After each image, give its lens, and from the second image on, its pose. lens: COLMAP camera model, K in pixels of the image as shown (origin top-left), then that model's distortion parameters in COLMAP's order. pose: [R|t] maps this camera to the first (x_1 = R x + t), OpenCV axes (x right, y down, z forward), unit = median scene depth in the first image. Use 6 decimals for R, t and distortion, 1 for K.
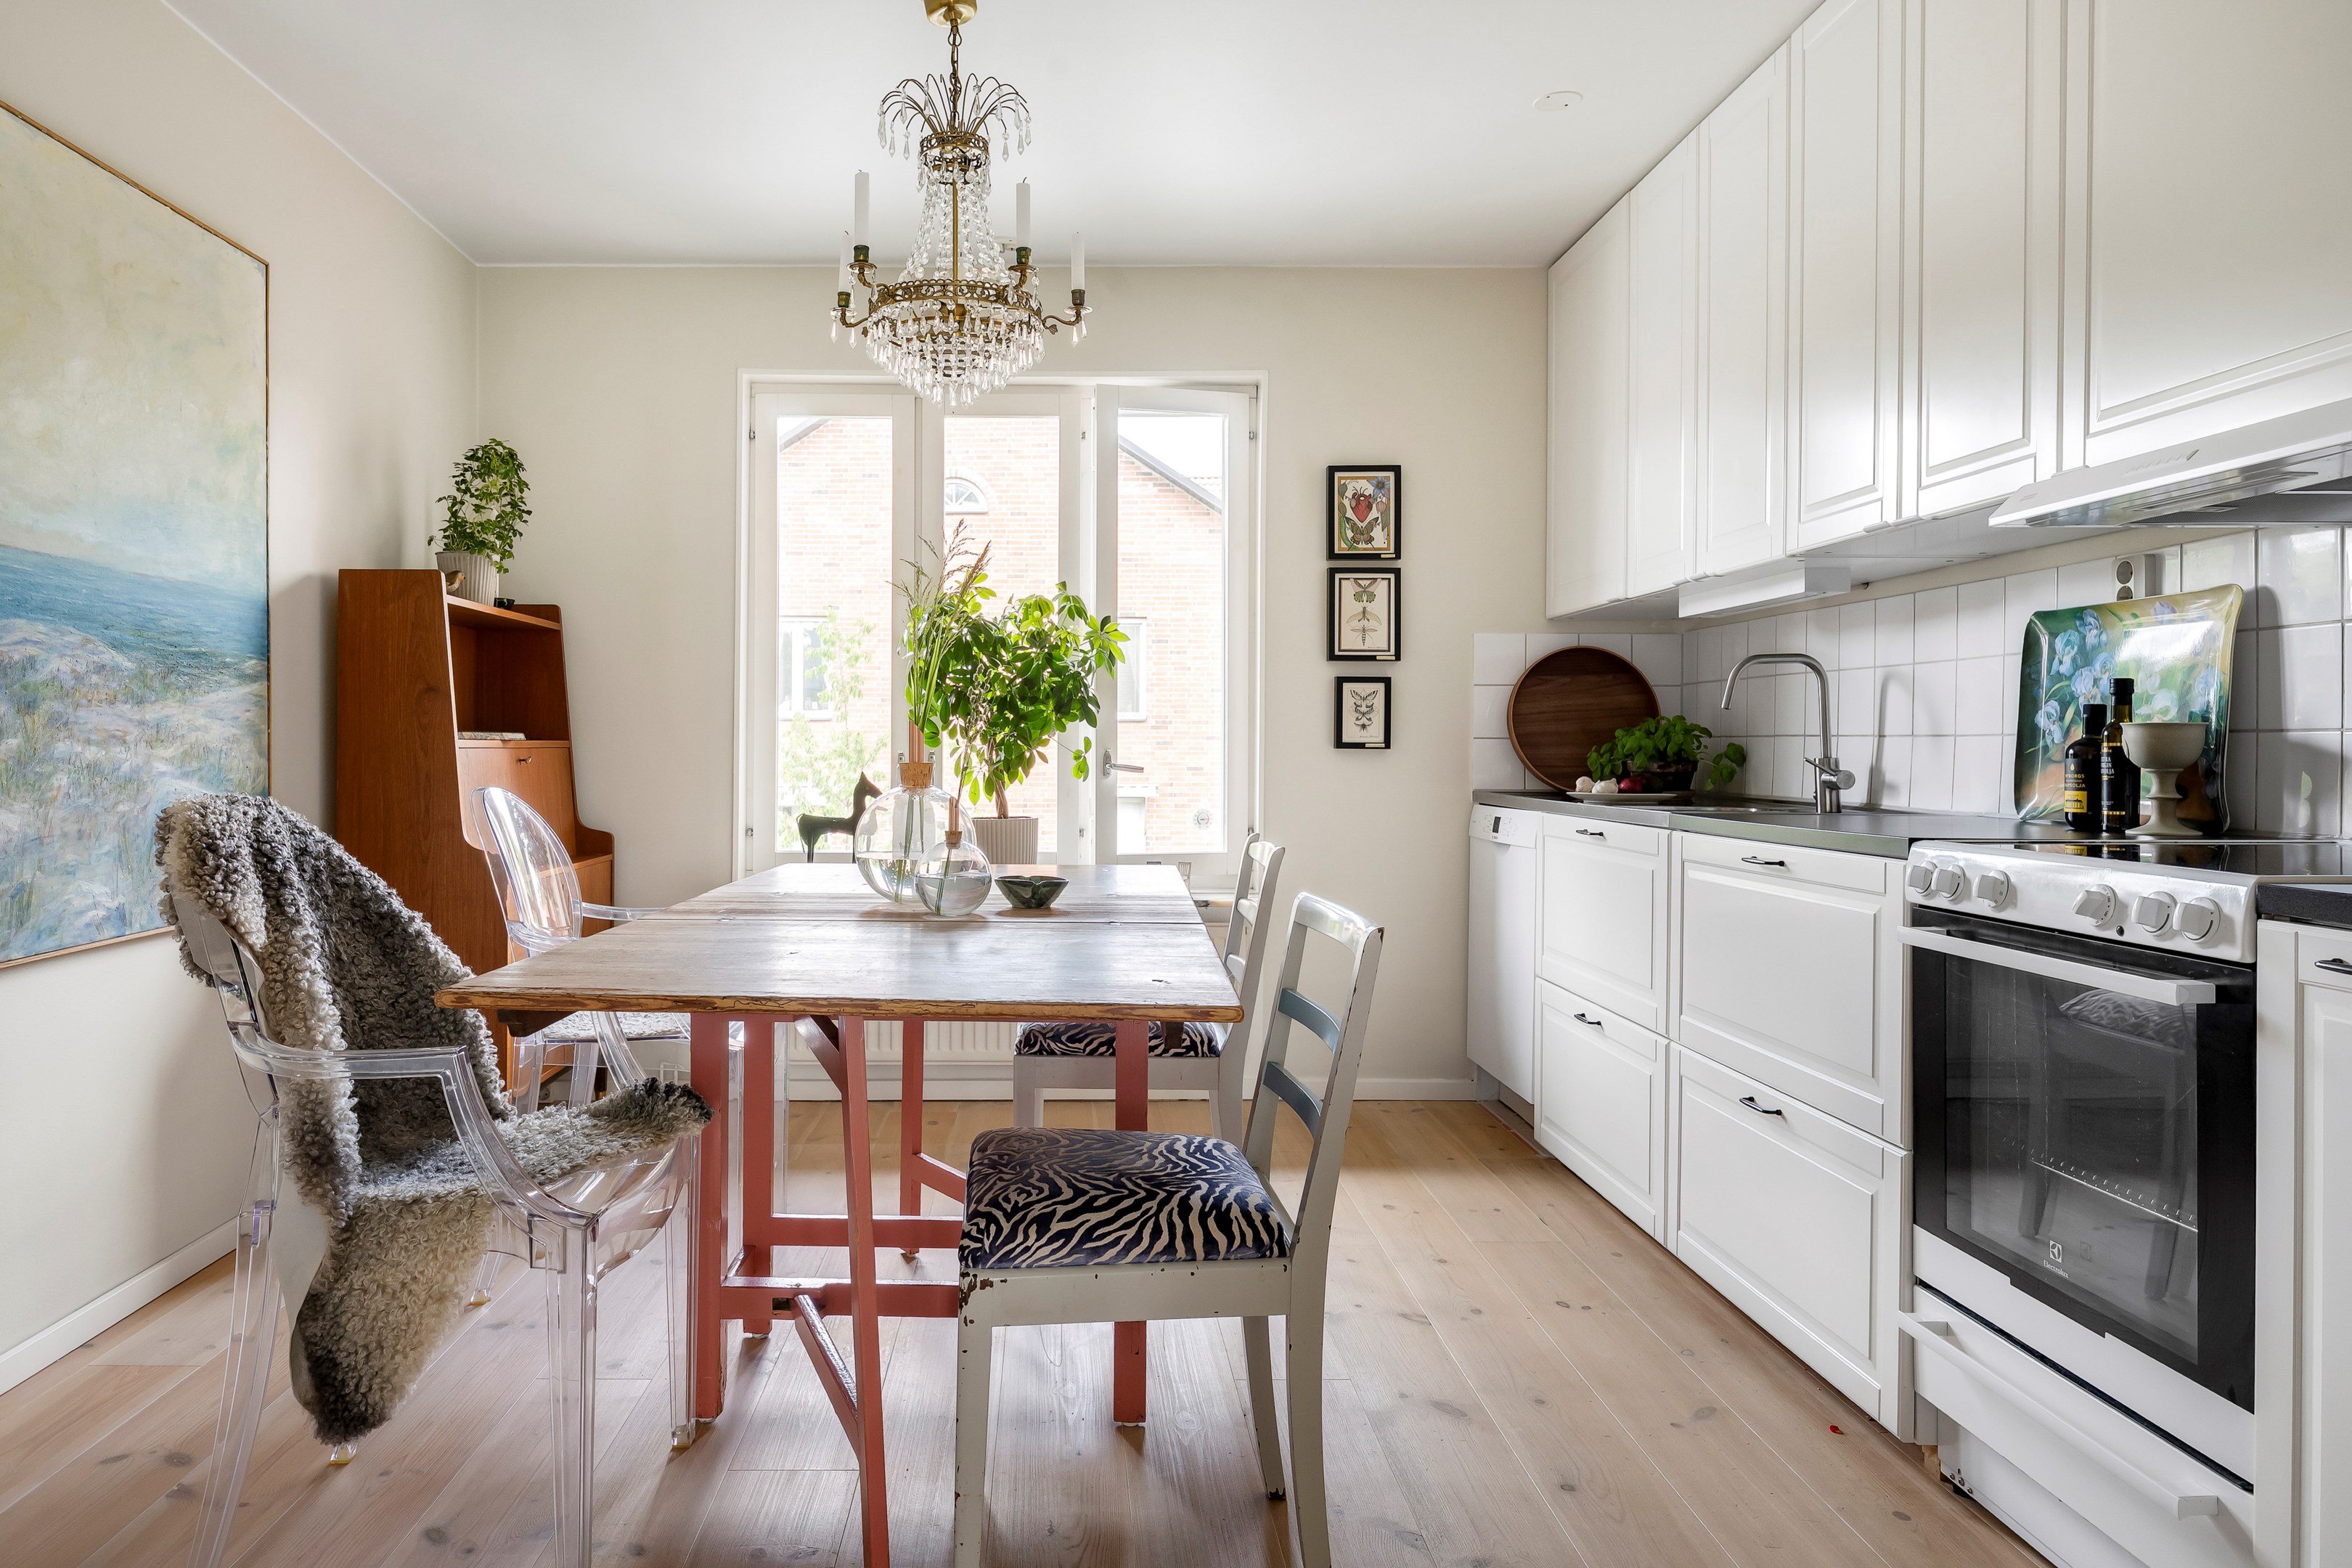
lens RADIAL K [[1504.1, 0, 1061.2], [0, 1504.1, 756.6], [0, 0, 1]] dist [0.013136, -0.005323]
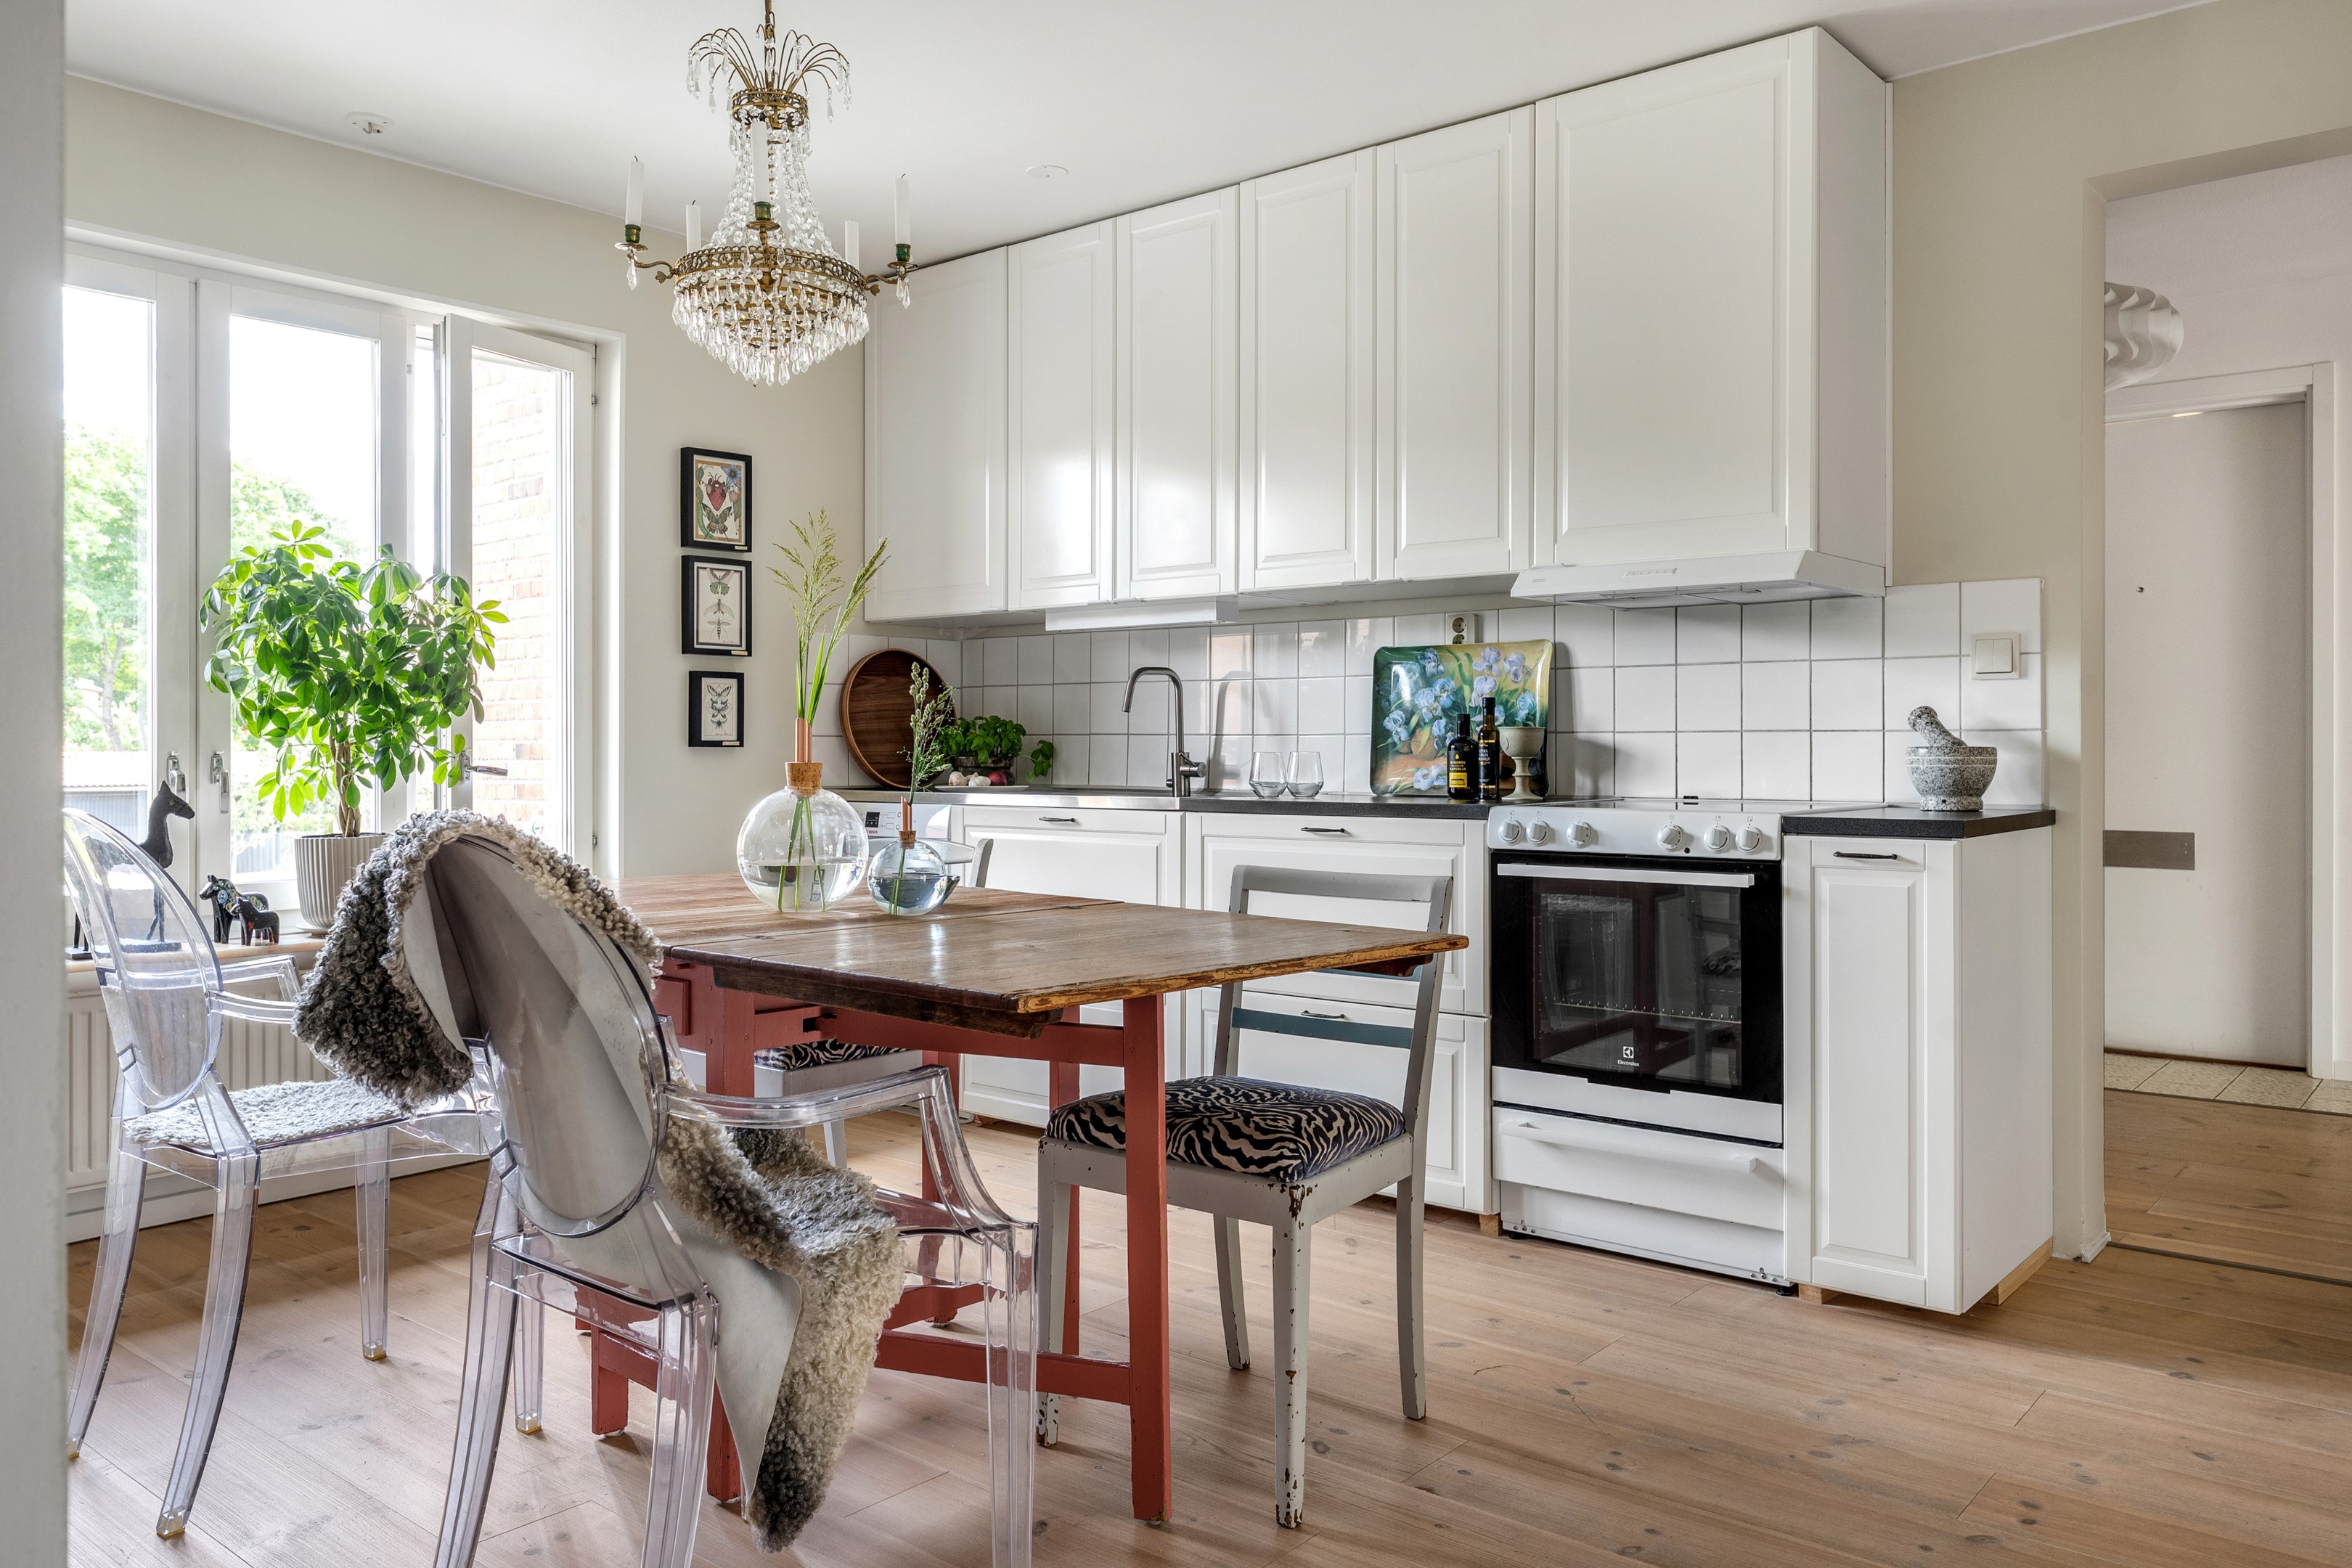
lens RADIAL K [[1711.2, 0, 1164.8], [0, 1711.2, 765.5], [0, 0, 1]] dist [0.004903, 0.006597]
pose [[0.648489, -0.012899, 0.761115, -0.566999], [0.008200, 0.999917, 0.009960, -0.002383], [-0.761180, -0.000218, 0.648540, 0.097200]]
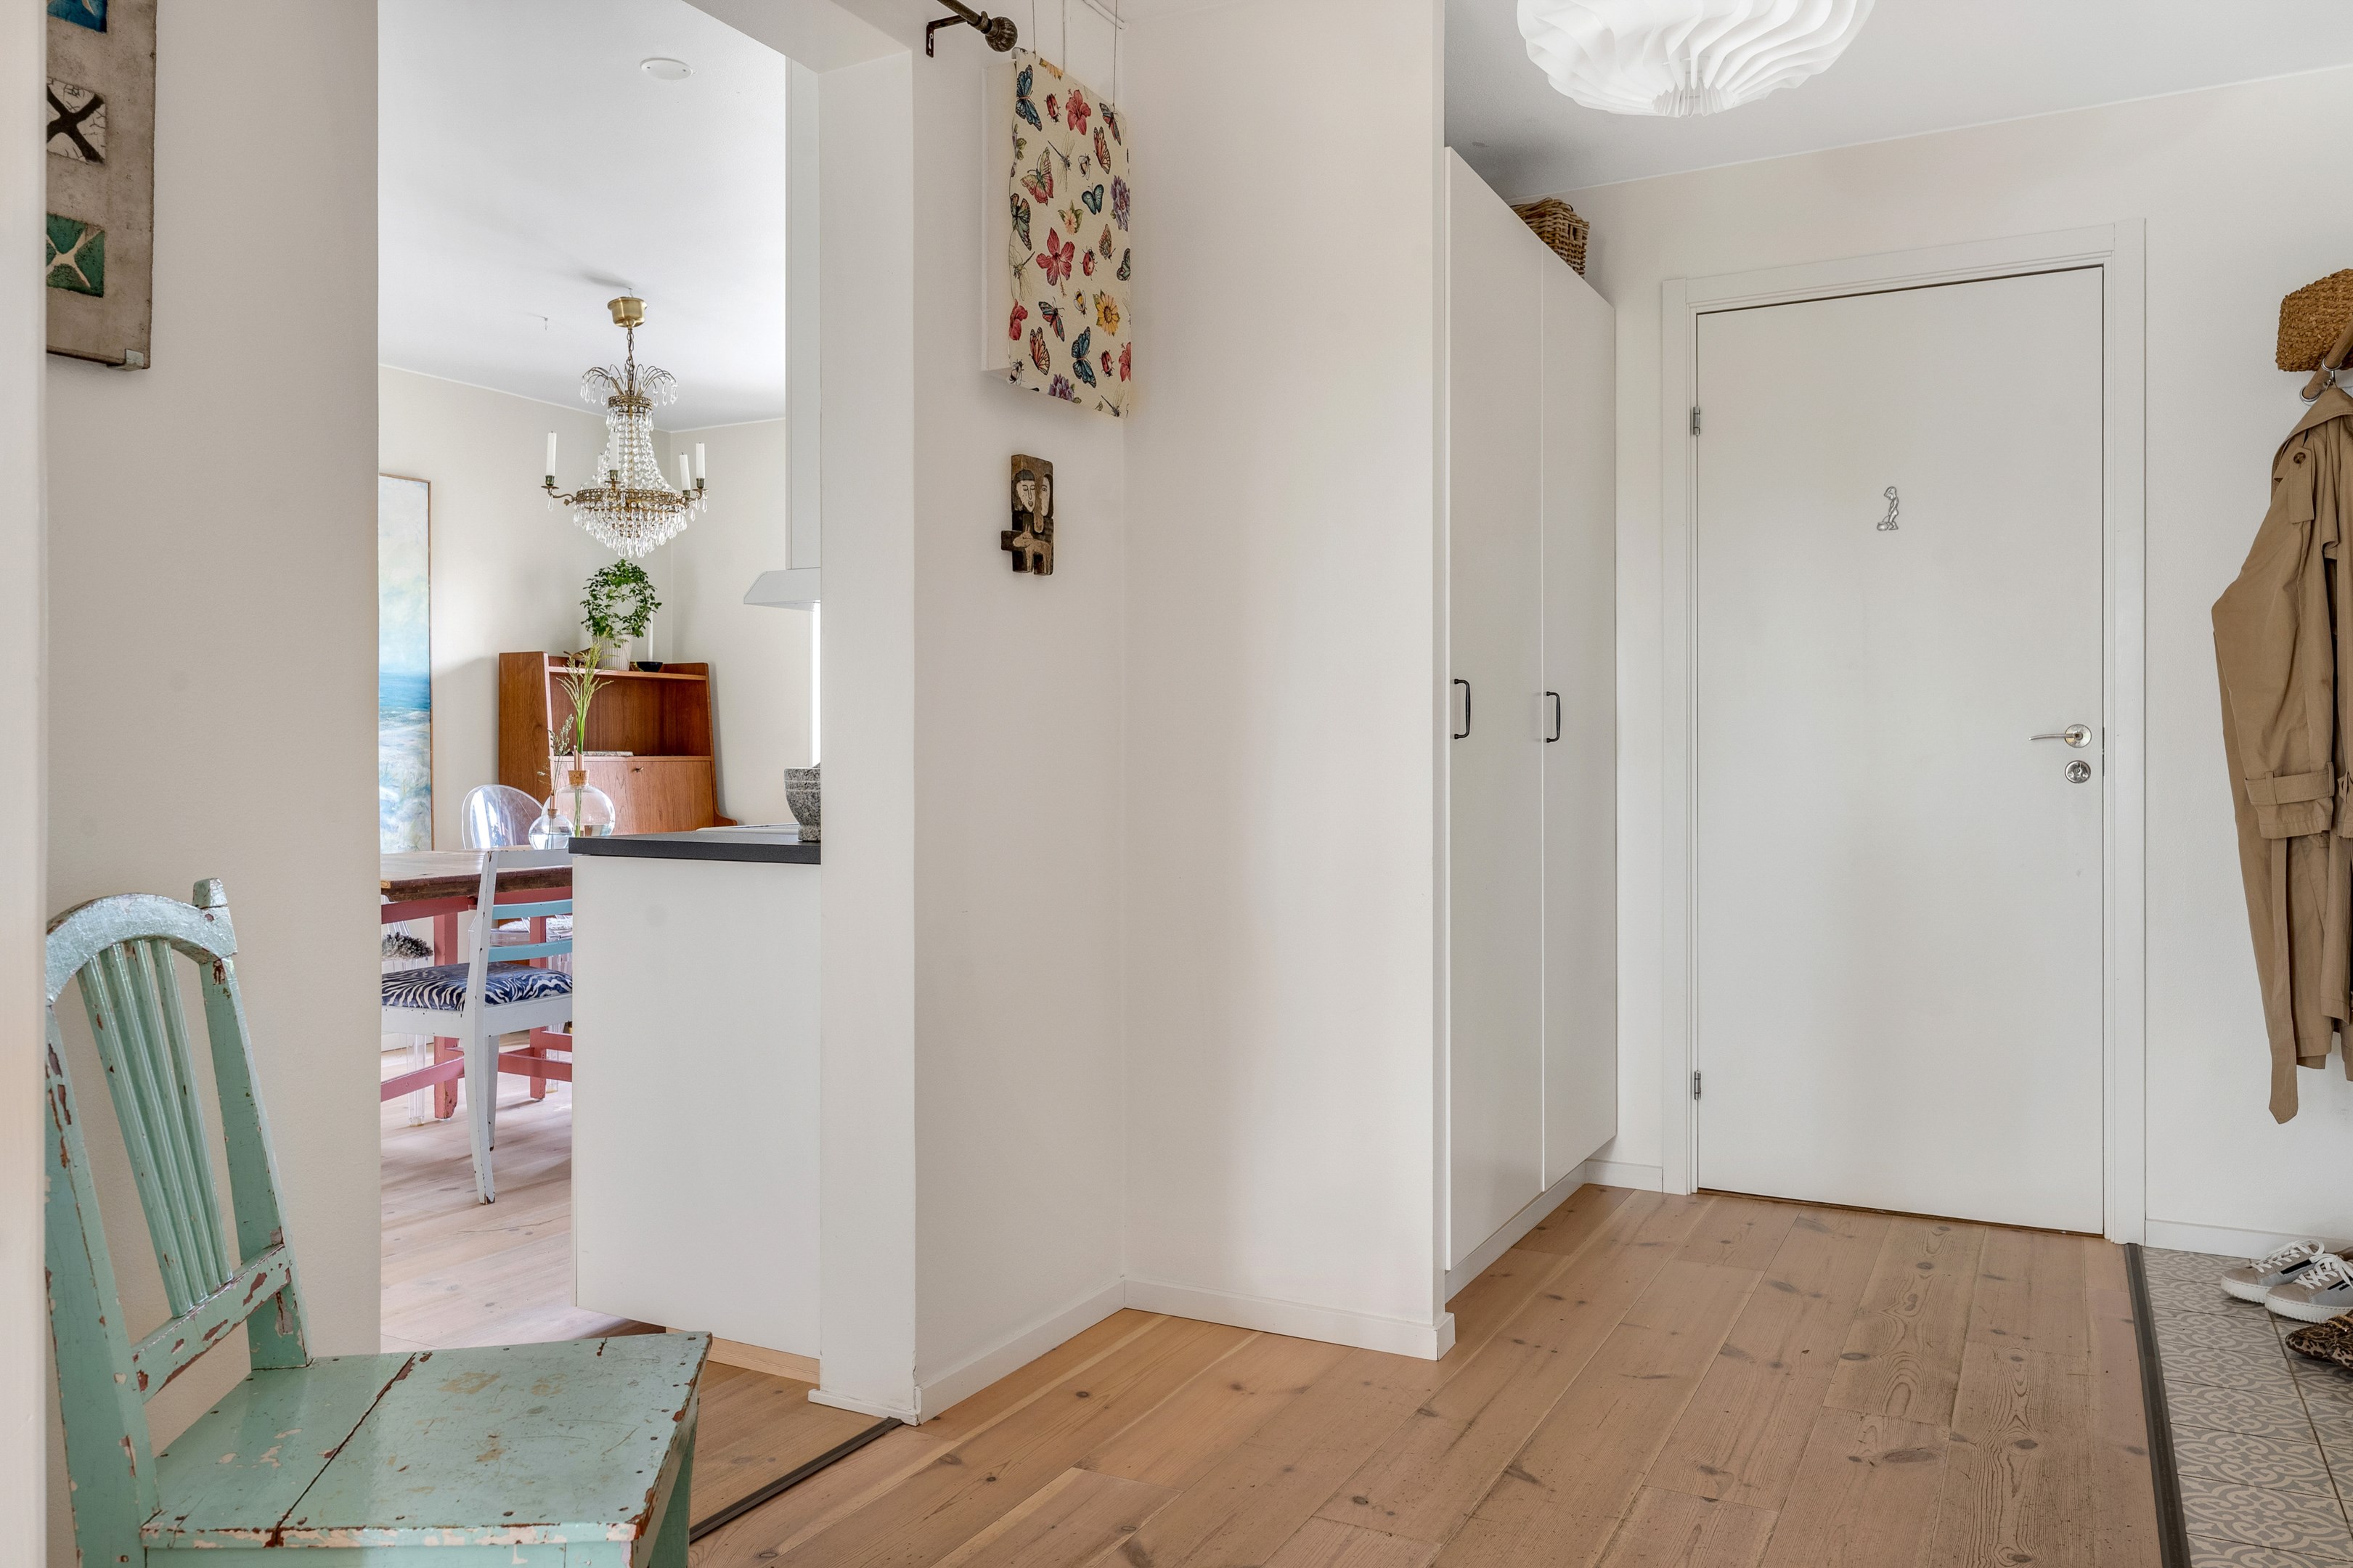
lens RADIAL K [[1711.8, 0, 1188.0], [0, 1711.8, 756.2], [0, 0, 1]] dist [0.004903, 0.006597]
pose [[0.883080, -0.002373, -0.469217, 1.064960], [-0.001288, 0.999971, -0.007480, 0.001404], [0.469221, 0.007209, 0.883051, -0.300323]]
